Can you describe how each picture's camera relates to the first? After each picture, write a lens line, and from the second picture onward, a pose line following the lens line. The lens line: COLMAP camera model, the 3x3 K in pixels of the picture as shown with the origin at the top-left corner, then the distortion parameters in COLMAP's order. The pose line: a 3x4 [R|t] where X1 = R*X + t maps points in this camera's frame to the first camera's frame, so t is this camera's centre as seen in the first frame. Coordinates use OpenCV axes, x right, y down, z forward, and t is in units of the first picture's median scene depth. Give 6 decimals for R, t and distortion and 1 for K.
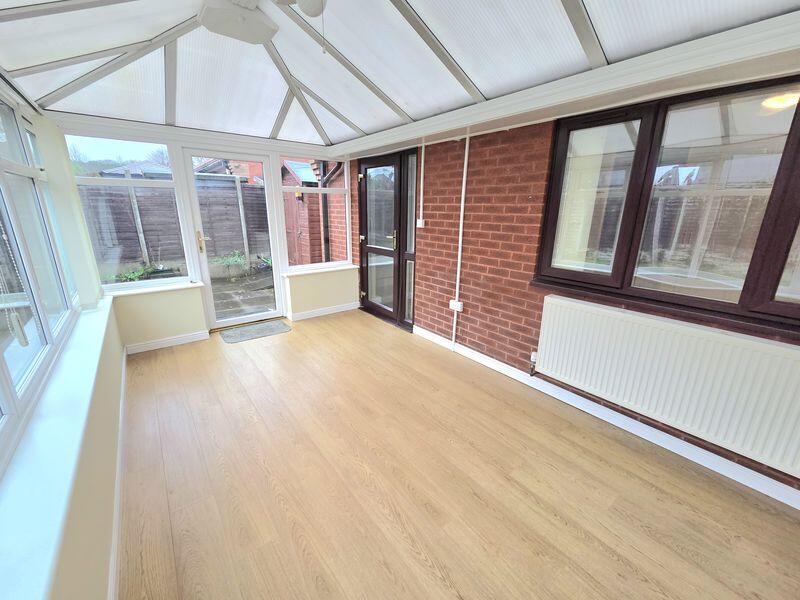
lens RADIAL K [[324.1, 0, 400.0], [0, 324.1, 300.0], [0, 0, 1]] dist [-0.000665, -0.000296]
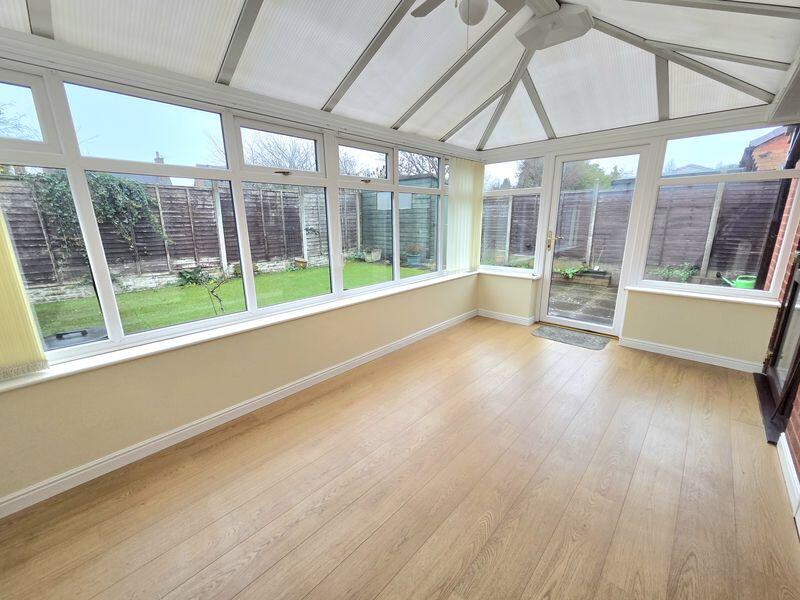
lens RADIAL K [[331.3, 0, 397.7], [0, 331.3, 300.9], [0, 0, 1]] dist [0.000768, -0.000668]
pose [[0.138684, 0.227210, -0.963920, 0.385680], [-0.255070, 0.948683, 0.186920, -0.055973], [0.956925, 0.219944, 0.189521, 0.291538]]
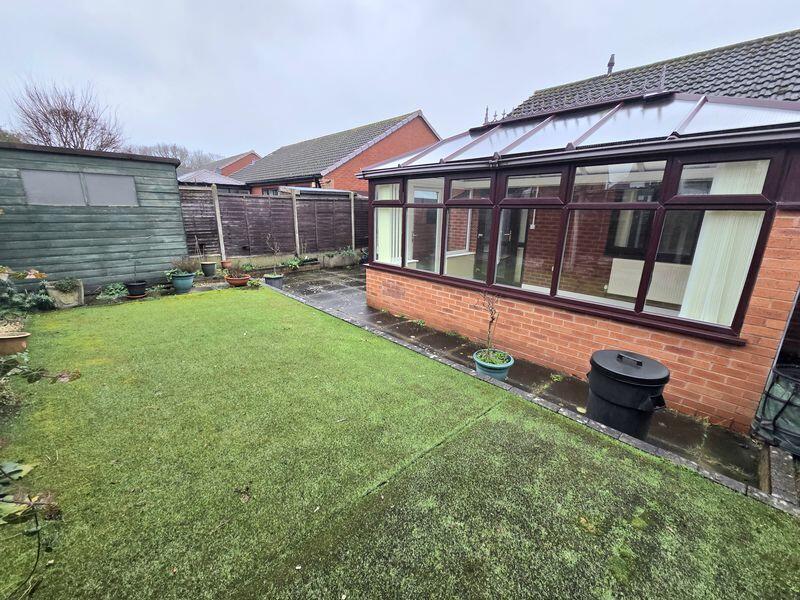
lens RADIAL K [[331.3, 0, 397.7], [0, 331.3, 300.9], [0, 0, 1]] dist [0.000768, -0.000668]
pose [[0.997563, -0.016478, 0.067796, -0.701924], [0.016942, 0.999837, -0.006272, 0.156163], [-0.067682, 0.007406, 0.997679, -0.696682]]
